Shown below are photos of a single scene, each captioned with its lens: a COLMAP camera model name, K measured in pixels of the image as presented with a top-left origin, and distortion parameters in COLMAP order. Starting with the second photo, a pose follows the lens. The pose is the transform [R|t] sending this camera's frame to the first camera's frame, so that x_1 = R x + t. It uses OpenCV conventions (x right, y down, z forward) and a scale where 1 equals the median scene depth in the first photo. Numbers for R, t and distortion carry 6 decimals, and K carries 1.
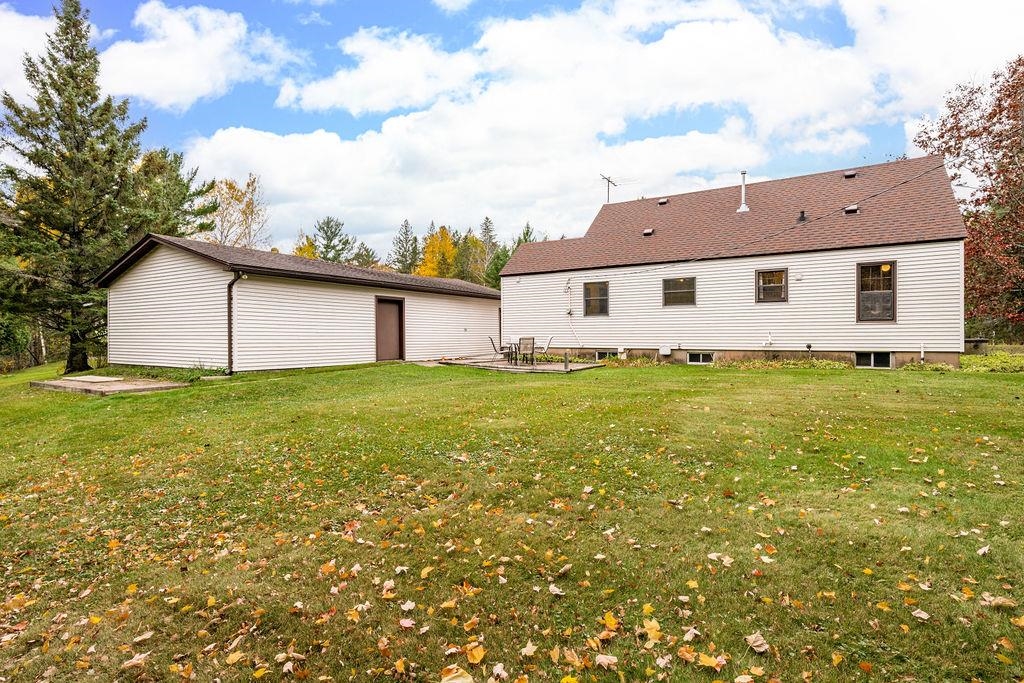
lens RADIAL K [[491.3, 0, 510.9], [0, 491.3, 340.3], [0, 0, 1]] dist [0.002343, 0.001187]
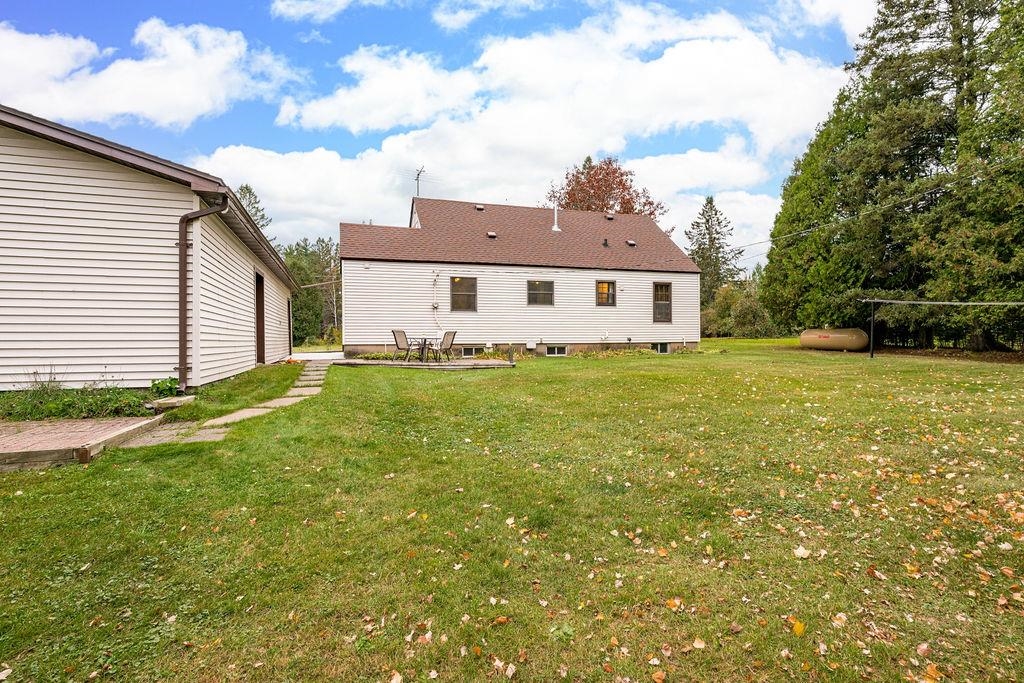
lens RADIAL K [[491.3, 0, 505.7], [0, 491.3, 341.5], [0, 0, 1]] dist [0.002343, 0.001187]
pose [[0.663353, -0.004226, 0.748295, -0.585342], [0.009130, 0.999955, -0.002446, 0.016522], [-0.748251, 0.008455, 0.663362, 0.320380]]
